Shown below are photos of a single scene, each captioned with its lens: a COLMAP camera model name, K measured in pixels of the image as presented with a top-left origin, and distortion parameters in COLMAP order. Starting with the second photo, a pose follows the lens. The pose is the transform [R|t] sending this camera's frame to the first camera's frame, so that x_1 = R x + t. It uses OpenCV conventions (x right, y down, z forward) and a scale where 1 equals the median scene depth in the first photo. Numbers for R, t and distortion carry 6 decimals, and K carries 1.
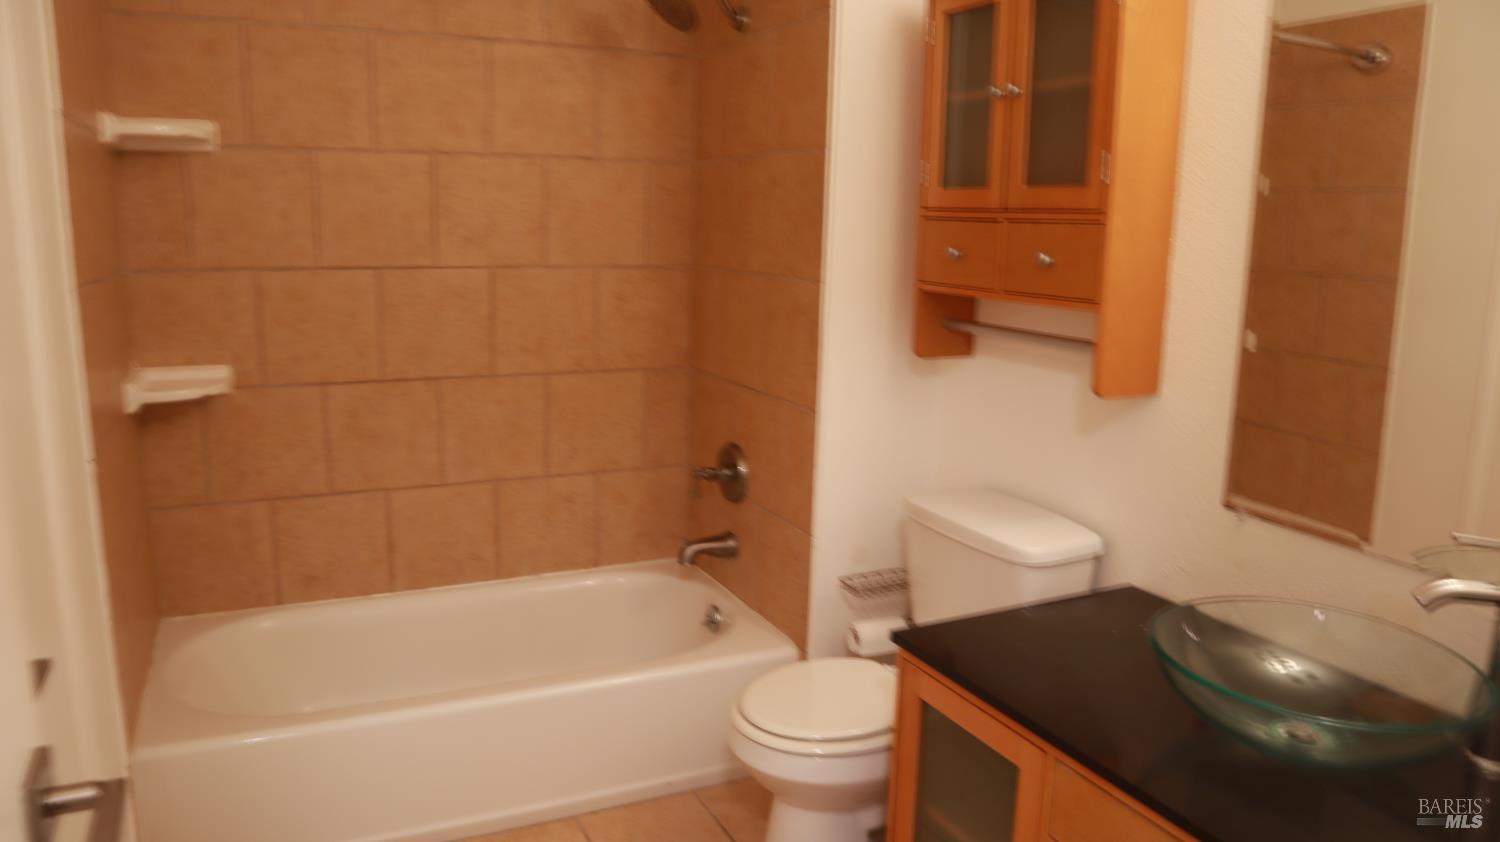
lens RADIAL K [[1042.3, 0, 750.0], [0, 1042.3, 421.0], [0, 0, 1]] dist [-0.125094, 0.001529]
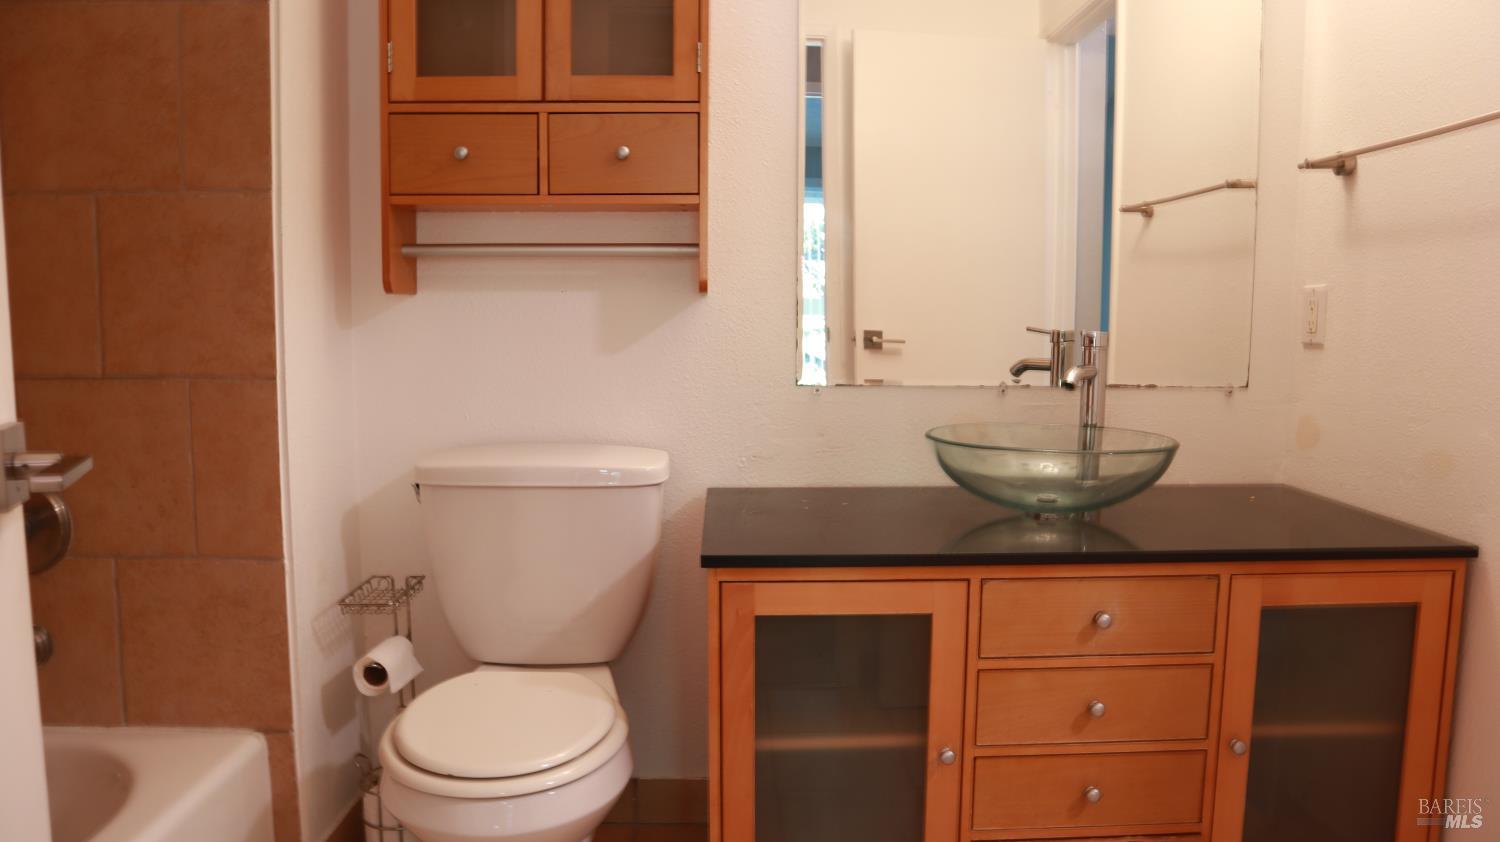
lens RADIAL K [[1042.3, 0, 750.0], [0, 1042.3, 421.0], [0, 0, 1]] dist [-0.125094, 0.001529]
pose [[0.379012, -0.122866, 0.917199, -0.535971], [0.177168, 0.982447, 0.058396, 0.045243], [-0.908274, 0.140365, 0.394126, 0.545635]]
